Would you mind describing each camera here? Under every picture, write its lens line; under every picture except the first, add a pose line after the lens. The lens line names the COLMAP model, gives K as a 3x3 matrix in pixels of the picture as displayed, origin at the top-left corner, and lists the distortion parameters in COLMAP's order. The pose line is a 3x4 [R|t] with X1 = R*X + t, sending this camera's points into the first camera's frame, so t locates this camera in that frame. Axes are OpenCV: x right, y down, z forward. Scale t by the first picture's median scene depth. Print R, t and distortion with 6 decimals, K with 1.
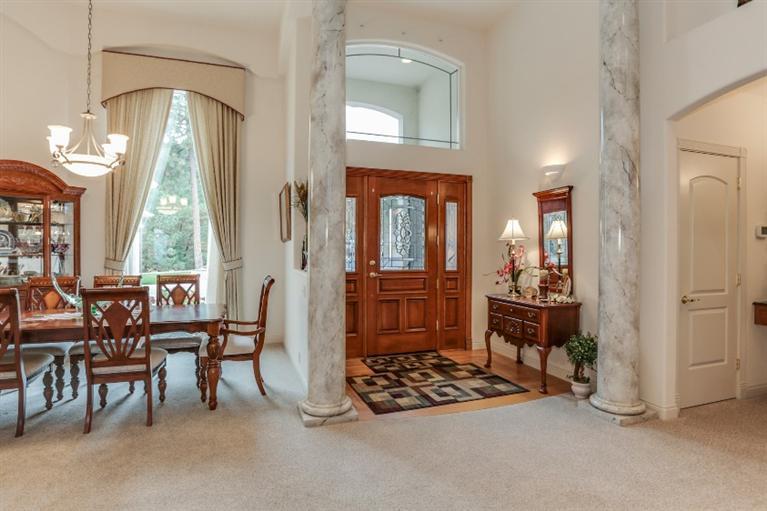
lens RADIAL K [[418.3, 0, 383.4], [0, 418.3, 247.7], [0, 0, 1]] dist [-0.033479, 0.001109]
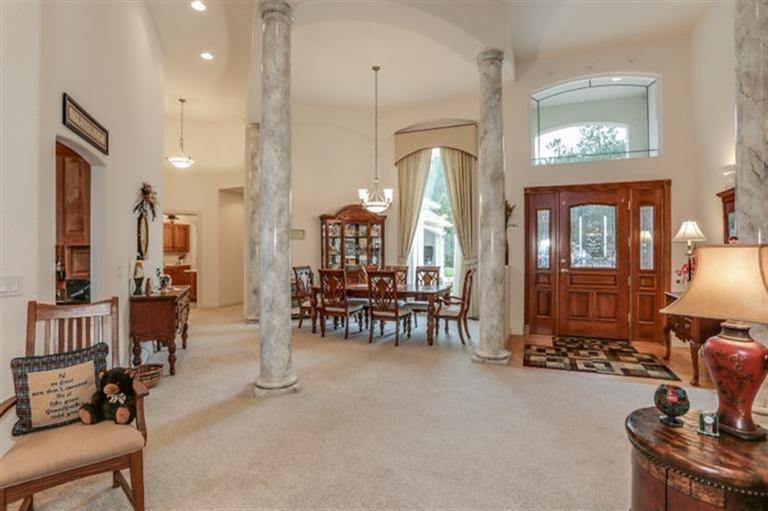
lens RADIAL K [[375.2, 0, 384.9], [0, 375.2, 251.8], [0, 0, 1]] dist [-0.062739, 0.021917]
pose [[0.736945, -0.001561, -0.675950, 0.385945], [0.007359, 0.999957, 0.005714, -0.002371], [0.675912, -0.009185, 0.736925, -0.200576]]
